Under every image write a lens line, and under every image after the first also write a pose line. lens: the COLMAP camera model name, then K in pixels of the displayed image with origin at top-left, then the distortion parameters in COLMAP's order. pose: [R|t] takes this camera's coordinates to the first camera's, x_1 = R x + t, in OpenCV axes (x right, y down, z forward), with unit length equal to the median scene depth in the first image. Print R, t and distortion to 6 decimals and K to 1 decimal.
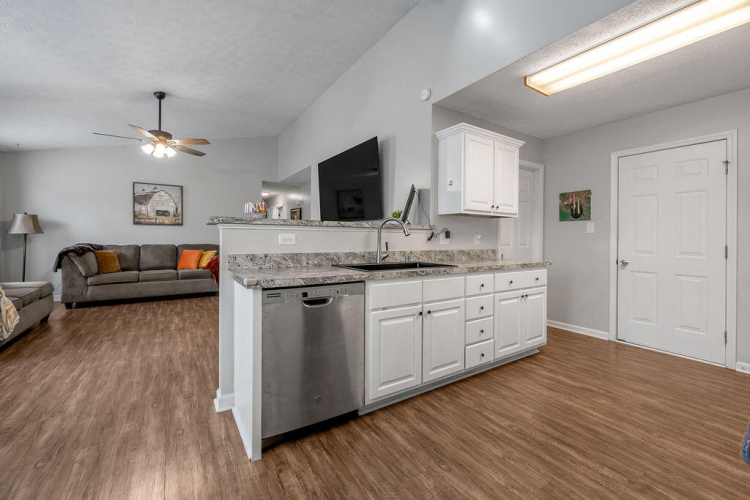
lens RADIAL K [[310.1, 0, 372.9], [0, 310.1, 236.9], [0, 0, 1]] dist [-0.003675, -0.000094]
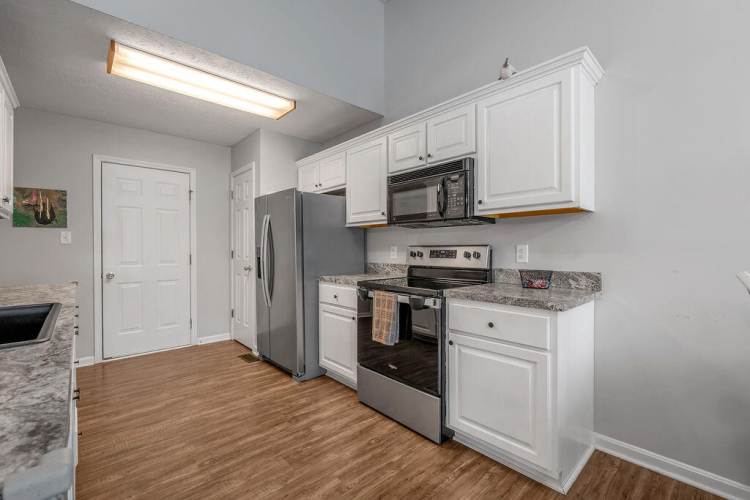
lens RADIAL K [[325.2, 0, 375.0], [0, 325.2, 250.0], [0, 0, 1]] dist [-0.002256, -0.000158]
pose [[-0.165798, -0.013646, 0.986065, -0.207335], [-0.000870, 0.999906, 0.013691, -0.006461], [-0.986159, 0.001412, -0.165794, 0.253154]]
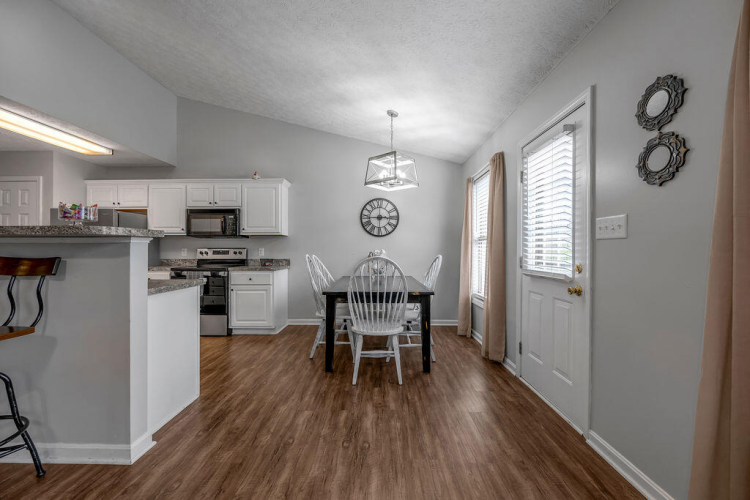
lens RADIAL K [[300.7, 0, 375.0], [0, 300.7, 250.0], [0, 0, 1]] dist [-0.000254, 0.000065]
pose [[-0.827430, -0.008218, 0.561509, -0.630596], [-0.009412, 0.999955, 0.000765, -0.005945], [-0.561491, -0.004652, -0.827470, 0.563147]]
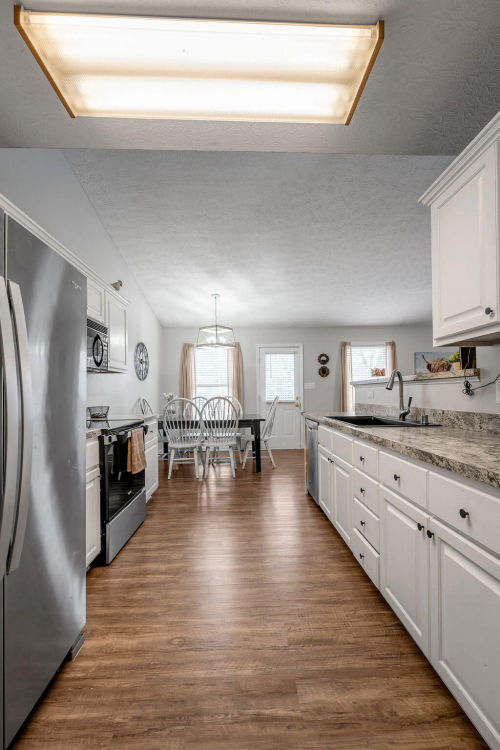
lens RADIAL K [[304.8, 0, 251.9], [0, 304.8, 393.7], [0, 0, 1]] dist [-0.002380, -0.000246]
pose [[-0.513280, -0.002340, -0.858218, 0.545244], [0.008638, 0.999932, -0.007893, 0.006113], [0.858178, -0.011464, -0.513224, 0.577127]]
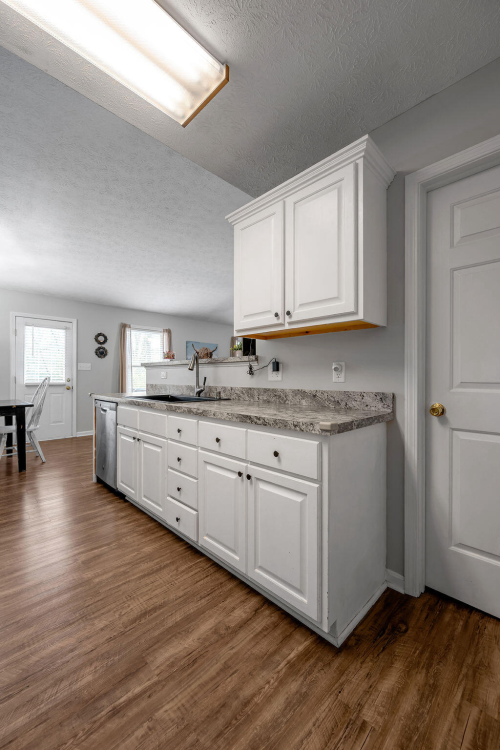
lens RADIAL K [[300.3, 0, 250.0], [0, 300.3, 377.7], [0, 0, 1]] dist [-0.002238, 0.000015]
pose [[0.203626, -0.006169, -0.979029, 0.571530], [0.000642, 0.999981, -0.006167, 0.014193], [0.979049, 0.000627, 0.203626, 0.514852]]
